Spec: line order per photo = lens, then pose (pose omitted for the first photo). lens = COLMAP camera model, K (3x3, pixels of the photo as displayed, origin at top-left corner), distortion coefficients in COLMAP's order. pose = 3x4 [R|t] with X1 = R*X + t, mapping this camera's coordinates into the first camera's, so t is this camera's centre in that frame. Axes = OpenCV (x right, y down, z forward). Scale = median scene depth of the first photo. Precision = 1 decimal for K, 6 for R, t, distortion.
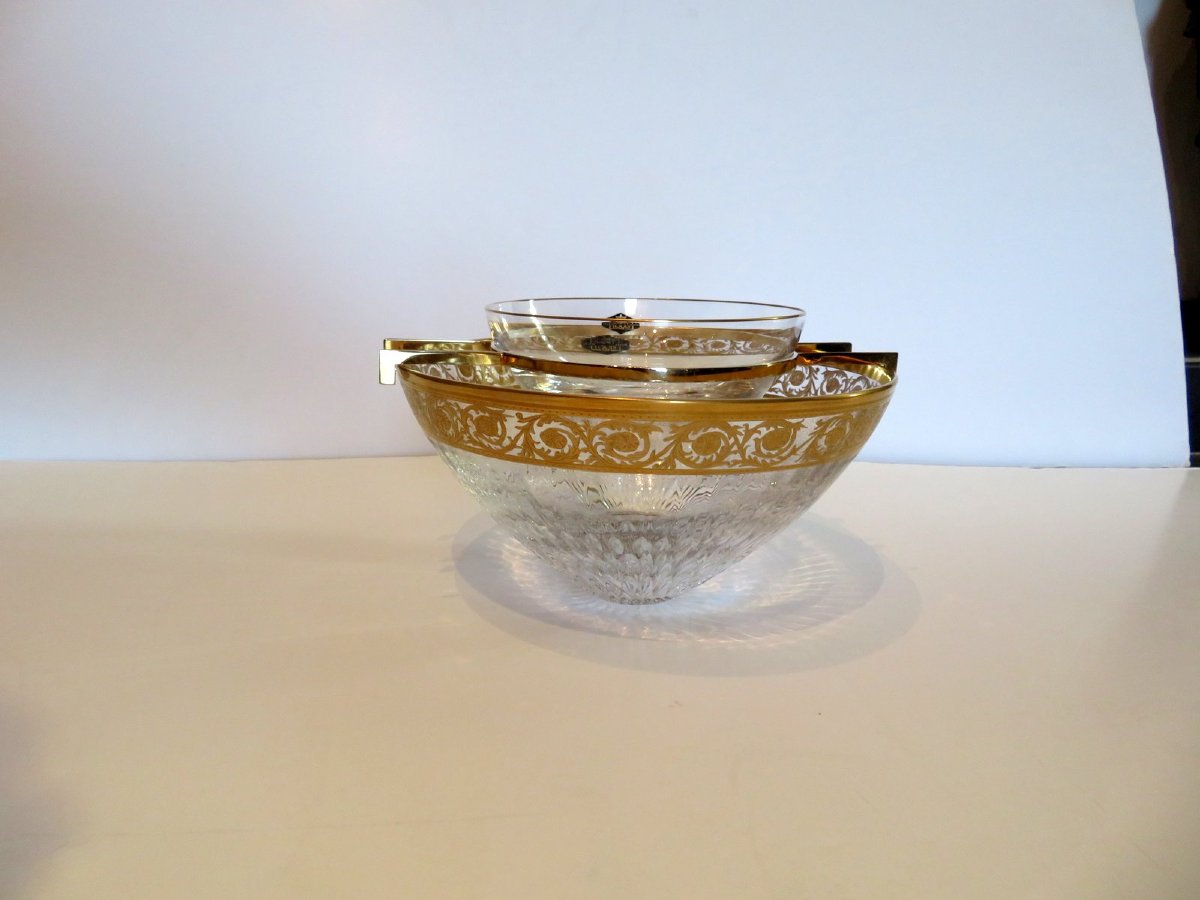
lens RADIAL K [[861.6, 0, 592.0], [0, 861.6, 450.8], [0, 0, 1]] dist [-0.000846, 0.000122]
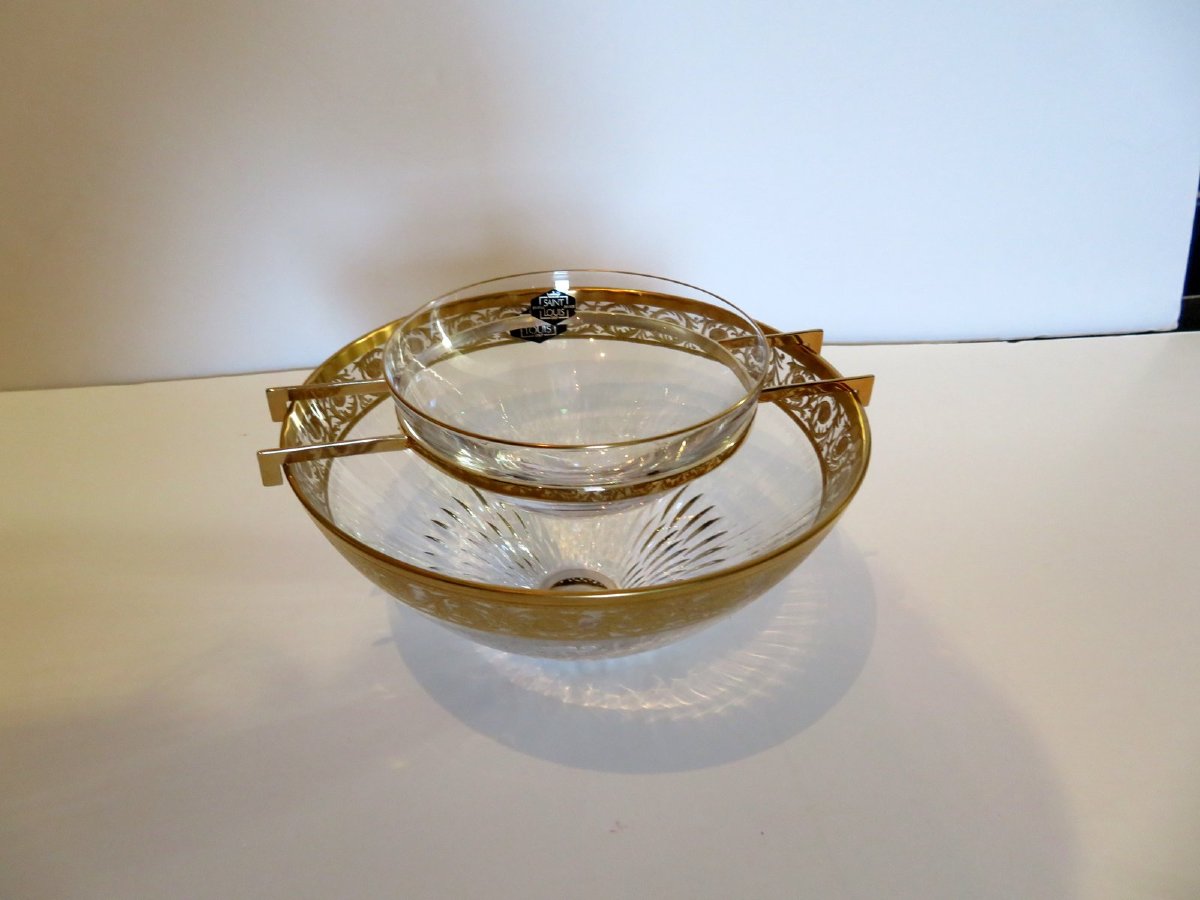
lens RADIAL K [[861.6, 0, 592.0], [0, 861.6, 450.8], [0, 0, 1]] dist [-0.000846, 0.000122]
pose [[0.998602, -0.042231, 0.031787, 0.039631], [0.028537, 0.936949, 0.348298, -0.314927], [-0.044492, -0.346904, 0.936845, 0.168458]]
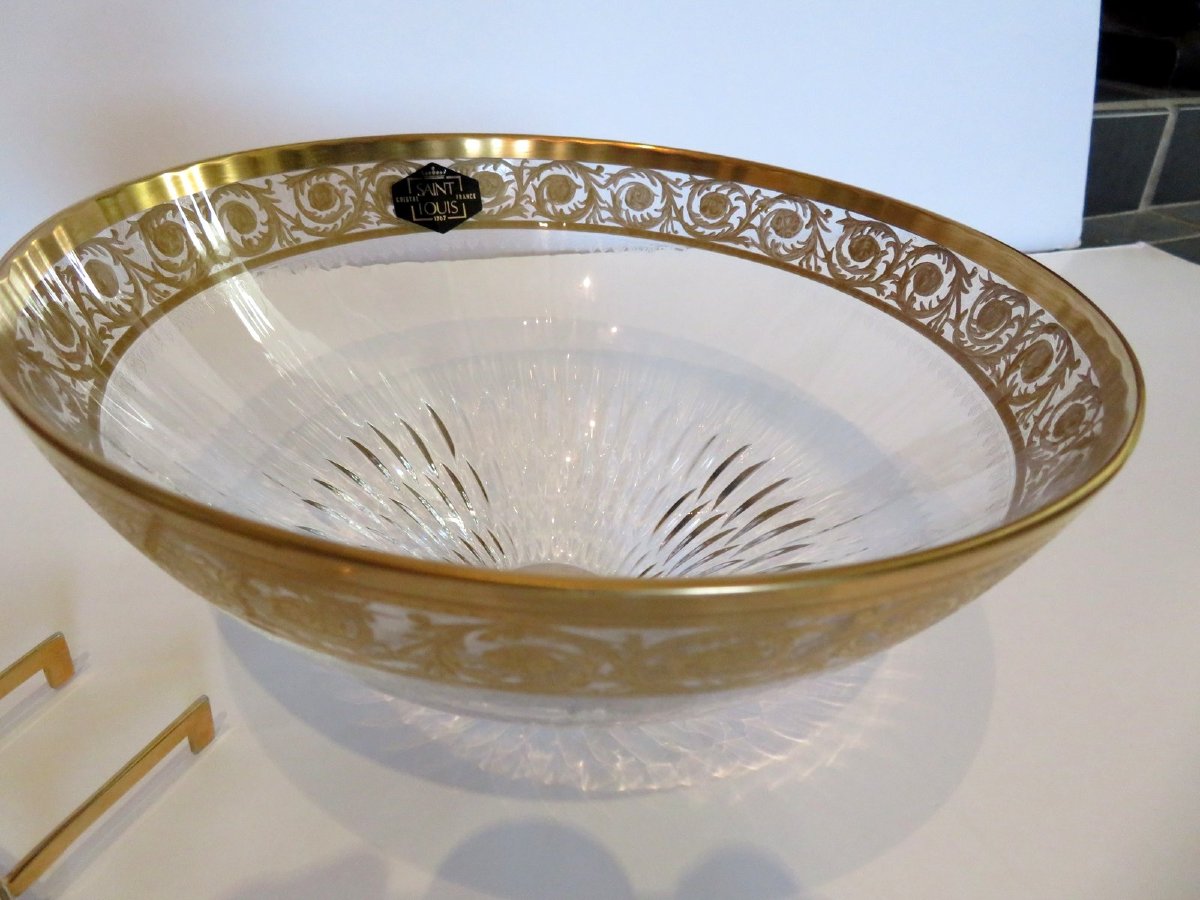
lens RADIAL K [[861.6, 0, 592.0], [0, 861.6, 450.8], [0, 0, 1]] dist [-0.000846, 0.000122]
pose [[0.952487, -0.116010, 0.281619, -0.072966], [0.013230, 0.939507, 0.342274, -0.146040], [-0.304290, -0.322286, 0.896403, 0.481301]]
